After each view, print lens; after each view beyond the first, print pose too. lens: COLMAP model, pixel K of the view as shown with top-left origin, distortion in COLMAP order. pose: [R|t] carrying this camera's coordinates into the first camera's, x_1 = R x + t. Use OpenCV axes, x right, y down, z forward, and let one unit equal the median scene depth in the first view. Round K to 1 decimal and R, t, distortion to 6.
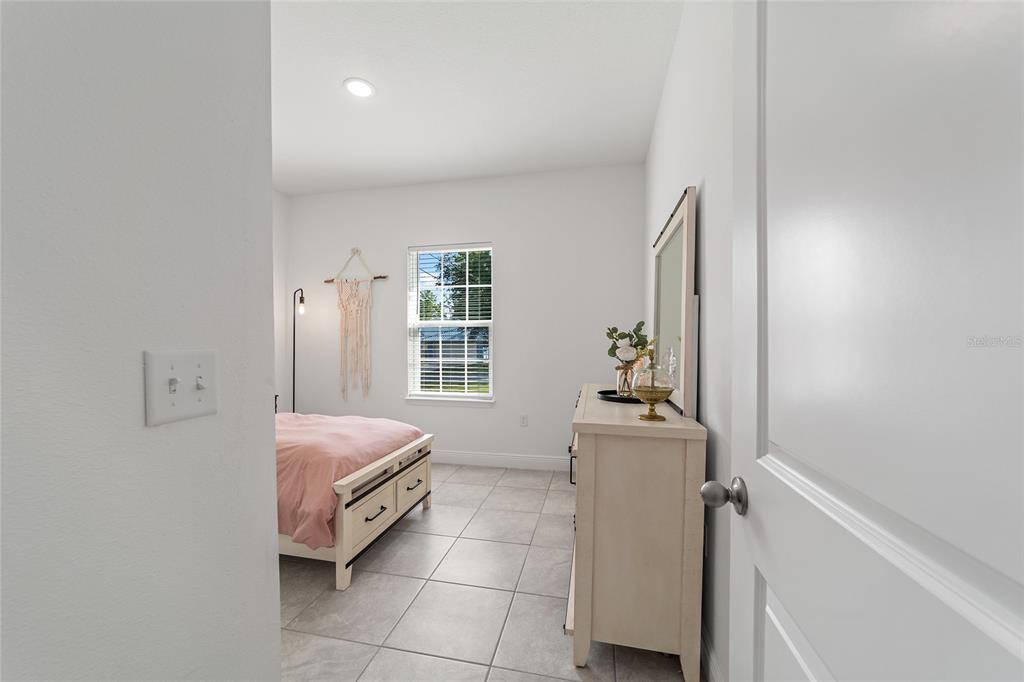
lens RADIAL K [[397.1, 0, 512.4], [0, 397.1, 326.7], [0, 0, 1]] dist [-0.001235, 0.000154]
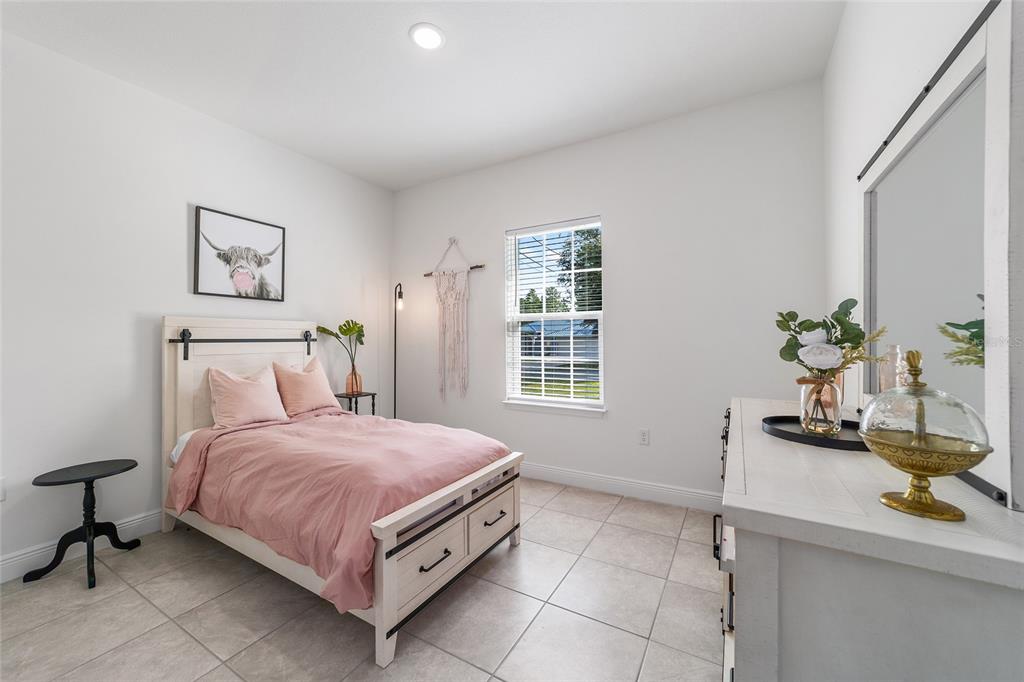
lens RADIAL K [[397.1, 0, 512.4], [0, 397.1, 326.7], [0, 0, 1]] dist [-0.001235, 0.000154]
pose [[0.952053, -0.014078, -0.305610, 0.031102], [0.017222, 0.999823, 0.007595, 0.010169], [0.305448, -0.012494, 0.952127, 0.243652]]
